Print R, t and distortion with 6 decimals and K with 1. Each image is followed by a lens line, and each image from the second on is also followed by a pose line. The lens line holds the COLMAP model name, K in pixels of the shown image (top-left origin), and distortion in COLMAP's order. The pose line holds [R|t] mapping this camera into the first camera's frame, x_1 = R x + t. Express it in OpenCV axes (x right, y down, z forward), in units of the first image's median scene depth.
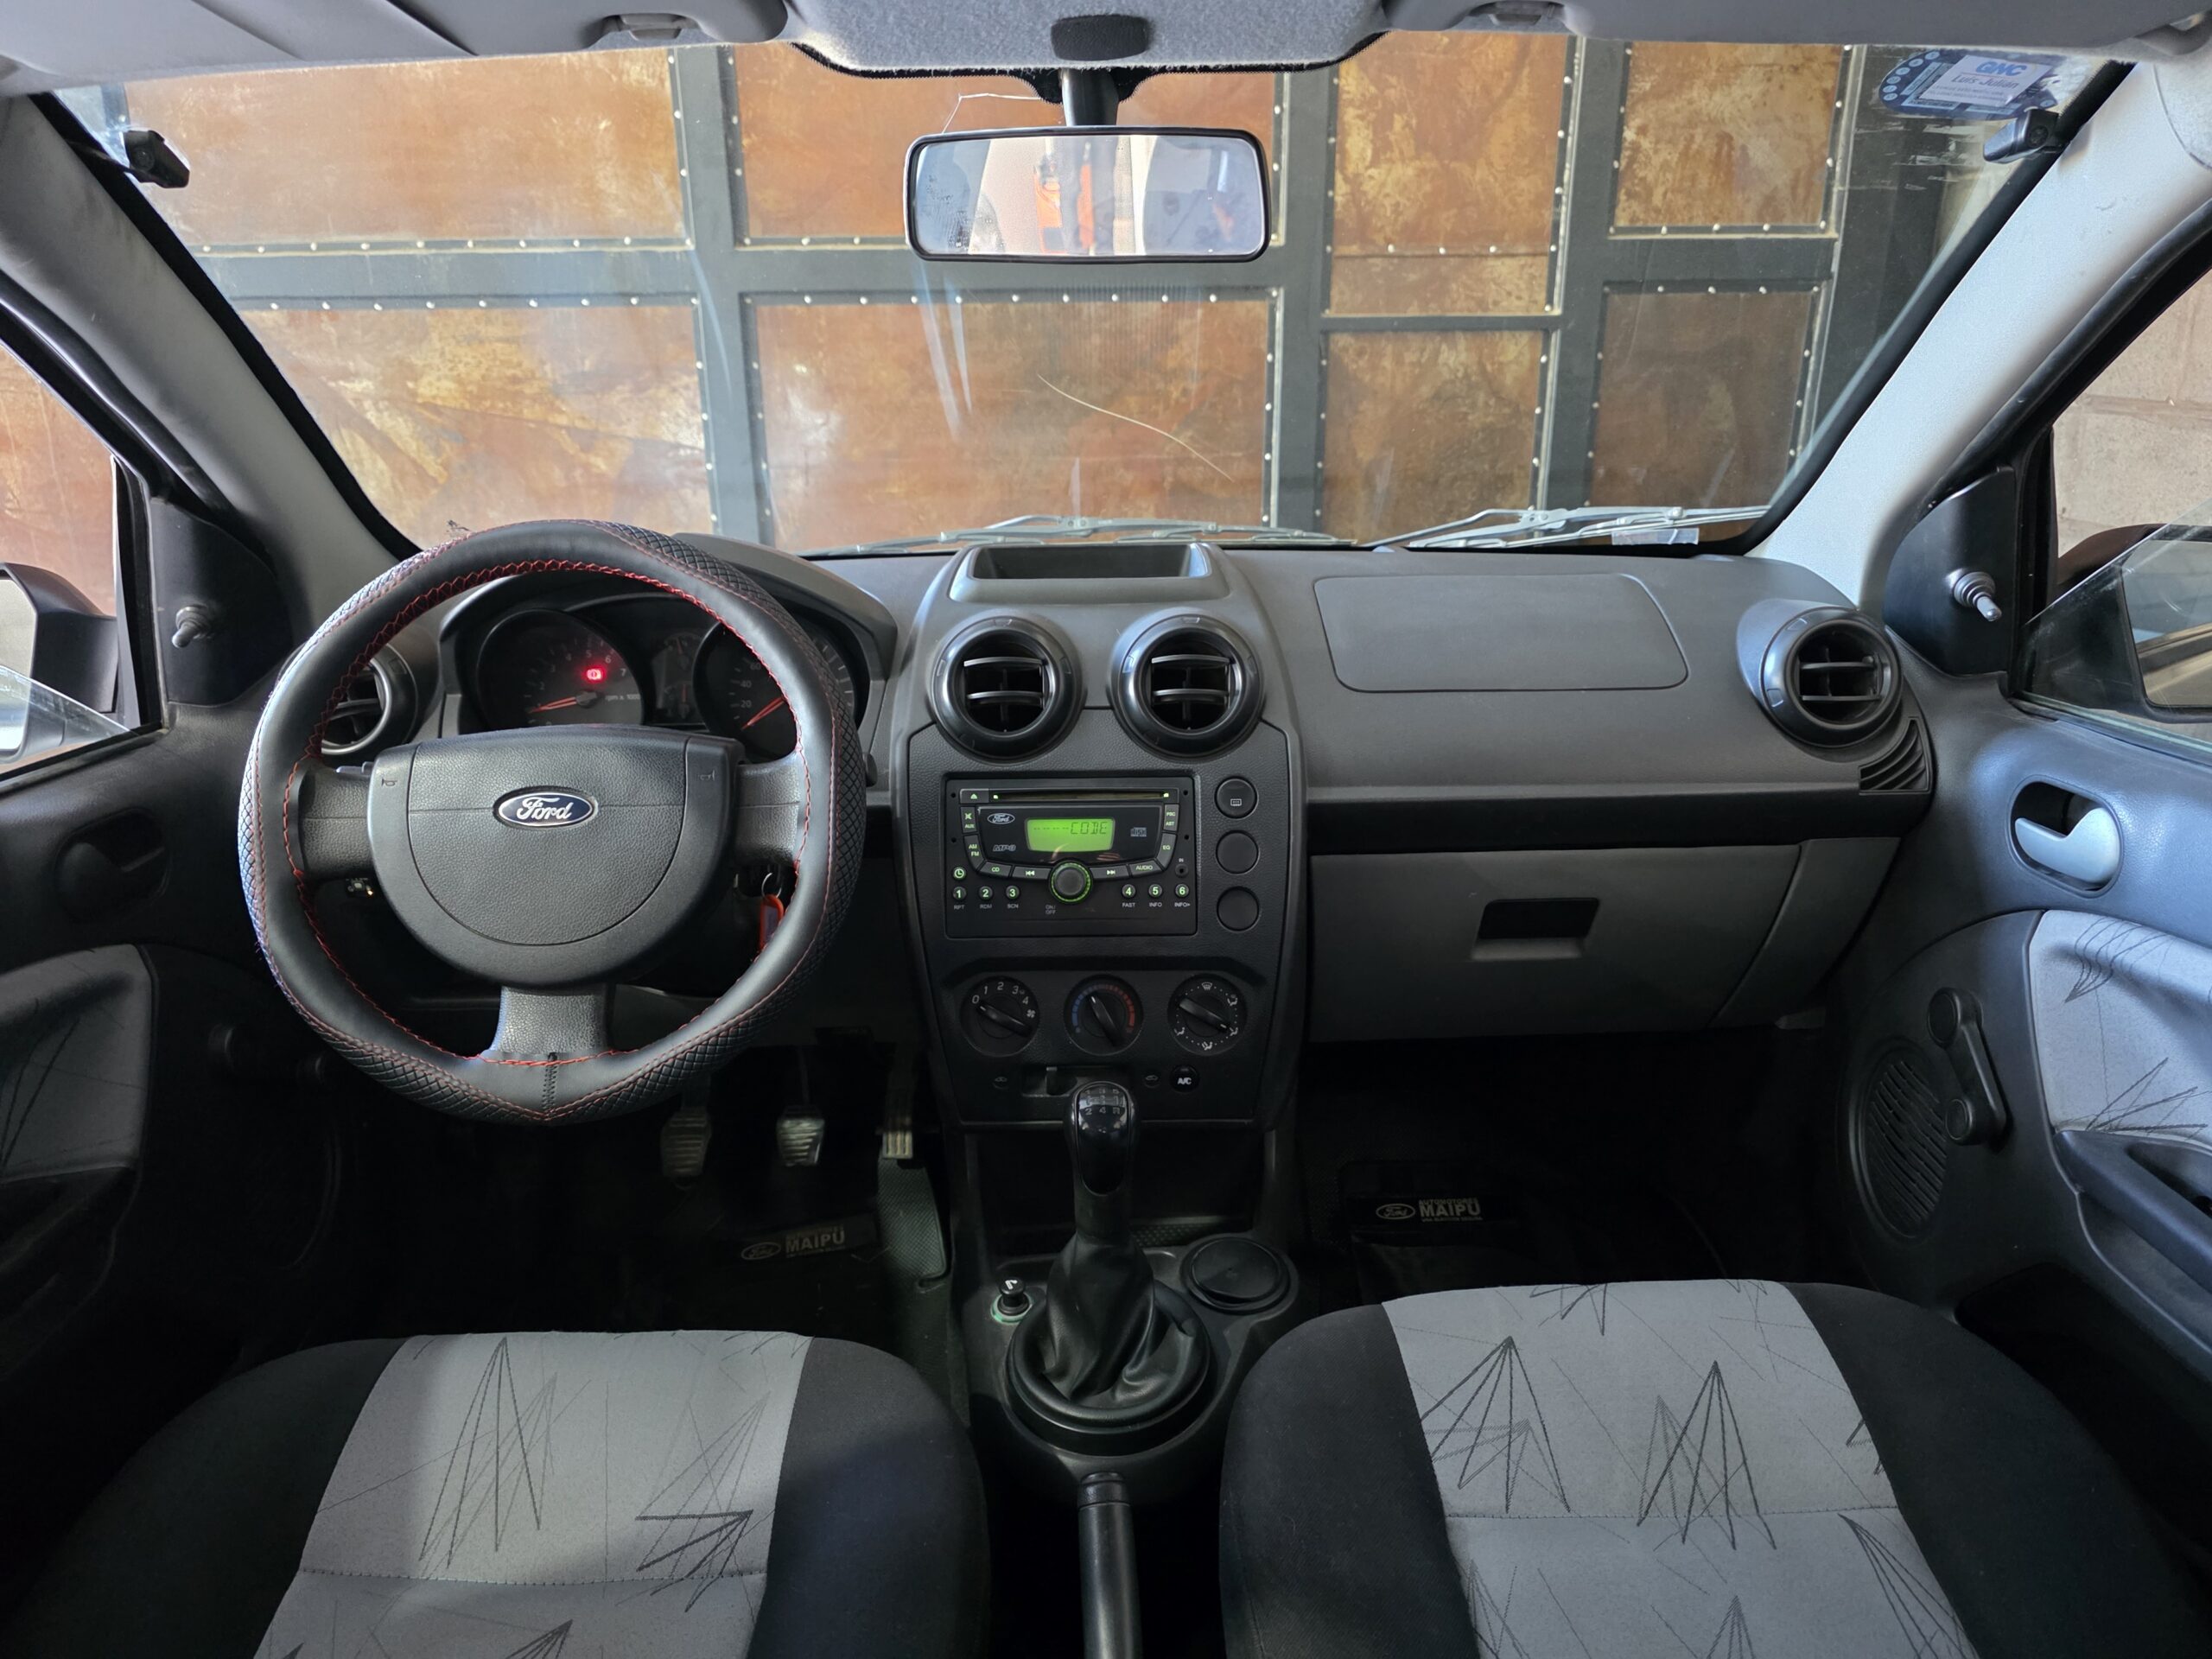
lens RADIAL K [[1501.2, 0, 1098.0], [0, 1501.2, 798.5], [0, 0, 1]] dist [0.068804, -0.062182]
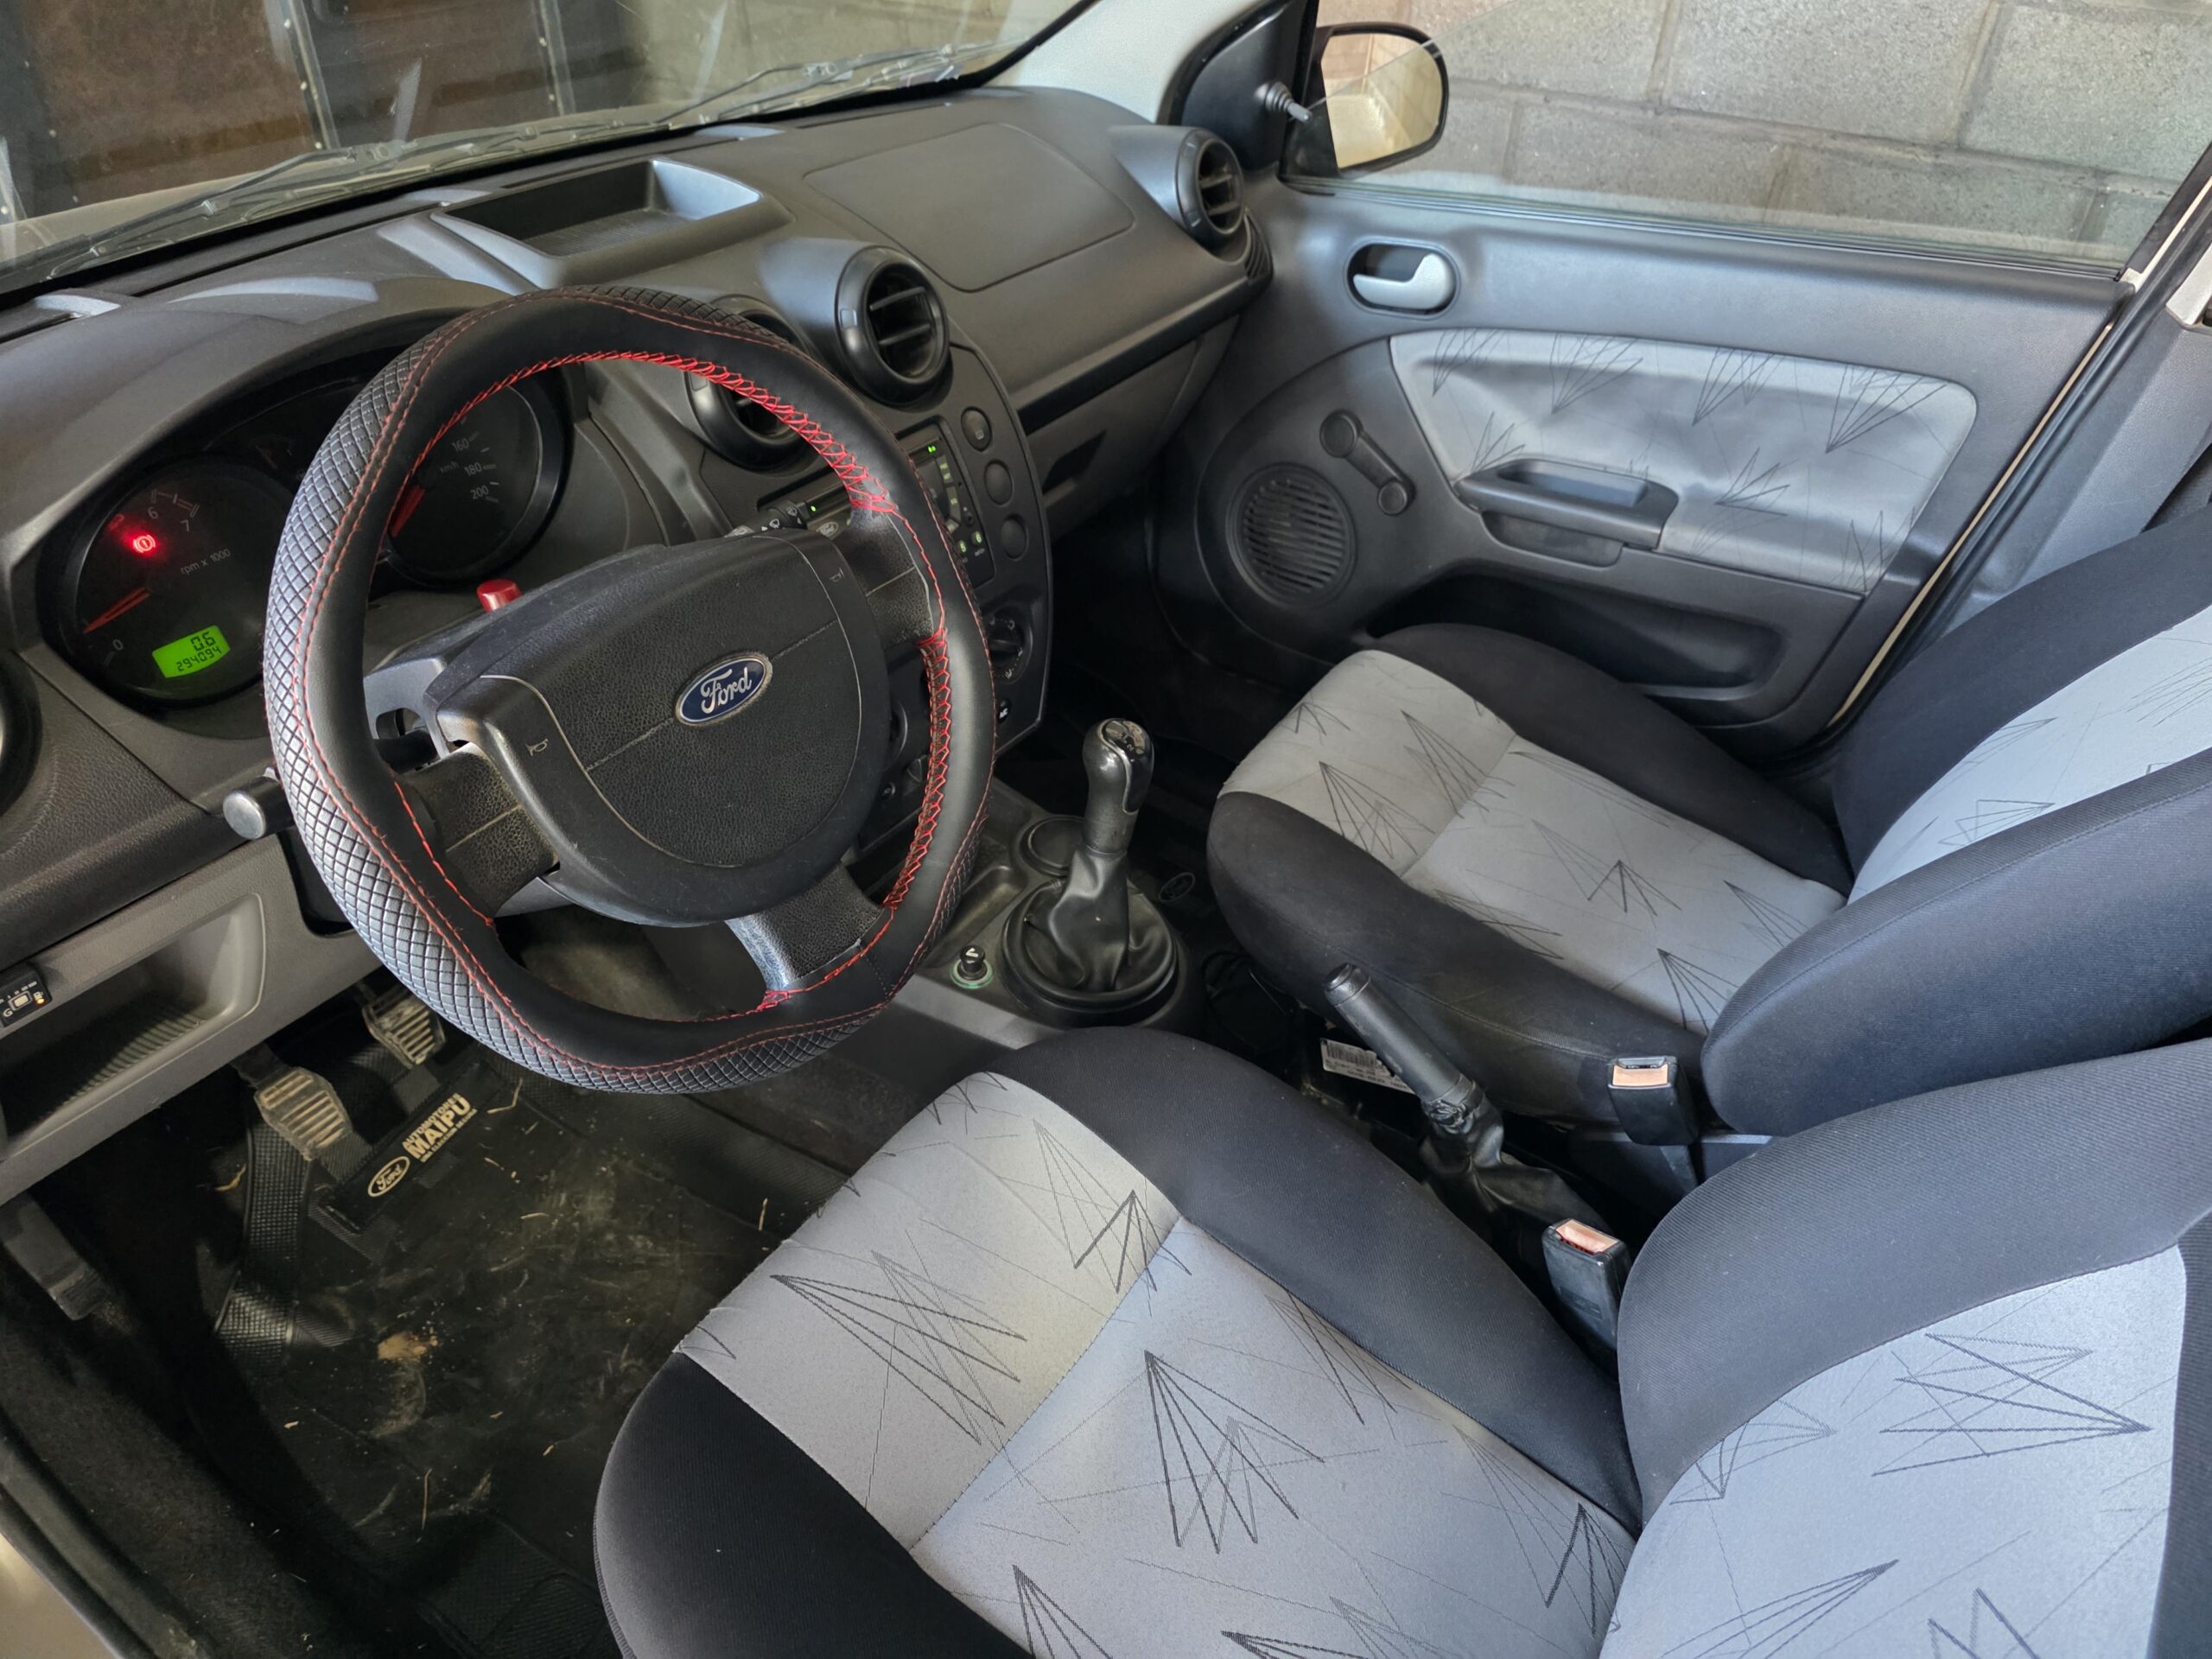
lens RADIAL K [[1475.4, 0, 1132.5], [0, 1475.4, 832.8], [0, 0, 1]] dist [0.058742, -0.059219]
pose [[0.548723, -0.480512, 0.684113, -0.647397], [0.224500, 0.872950, 0.433079, -0.168890], [-0.805297, -0.084057, 0.586883, 0.310834]]
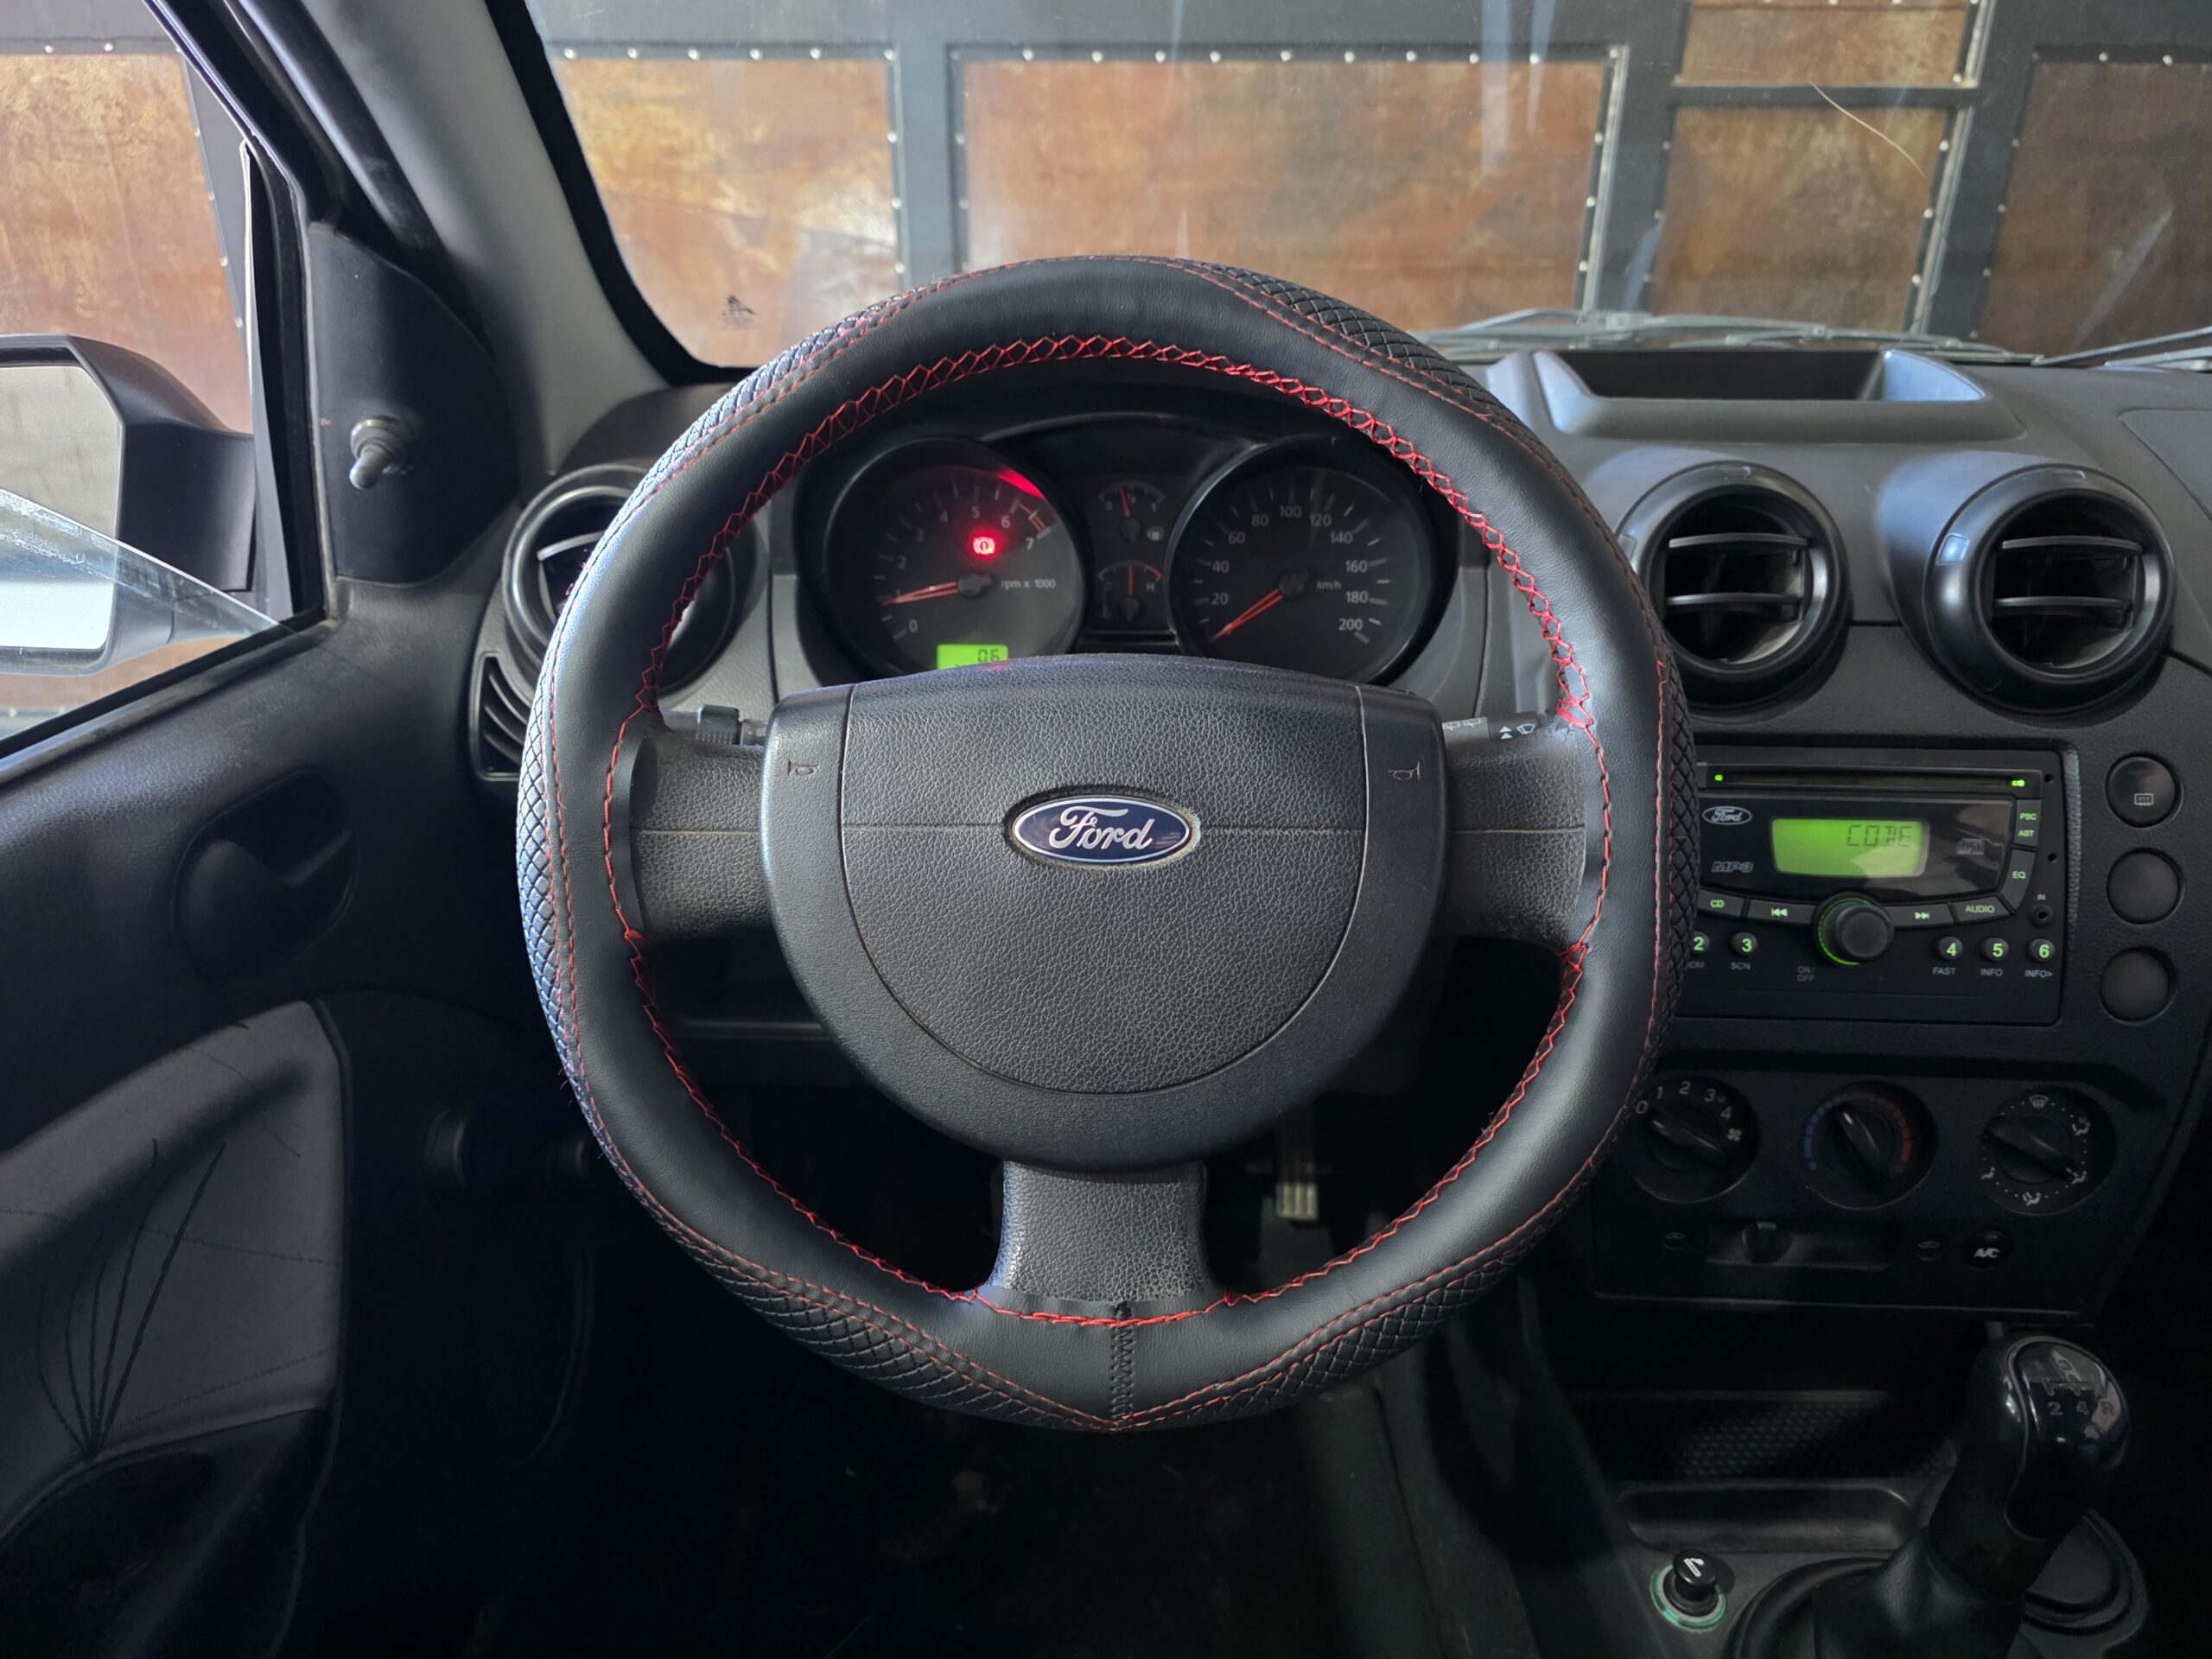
lens RADIAL K [[1512.6, 0, 1110.6], [0, 1512.6, 809.7], [0, 0, 1]] dist [0.062410, -0.066660]
pose [[0.998949, 0.030650, -0.034071, -0.278607], [-0.026951, 0.994192, 0.104194, -0.043516], [0.037066, -0.103166, 0.993973, 0.395885]]
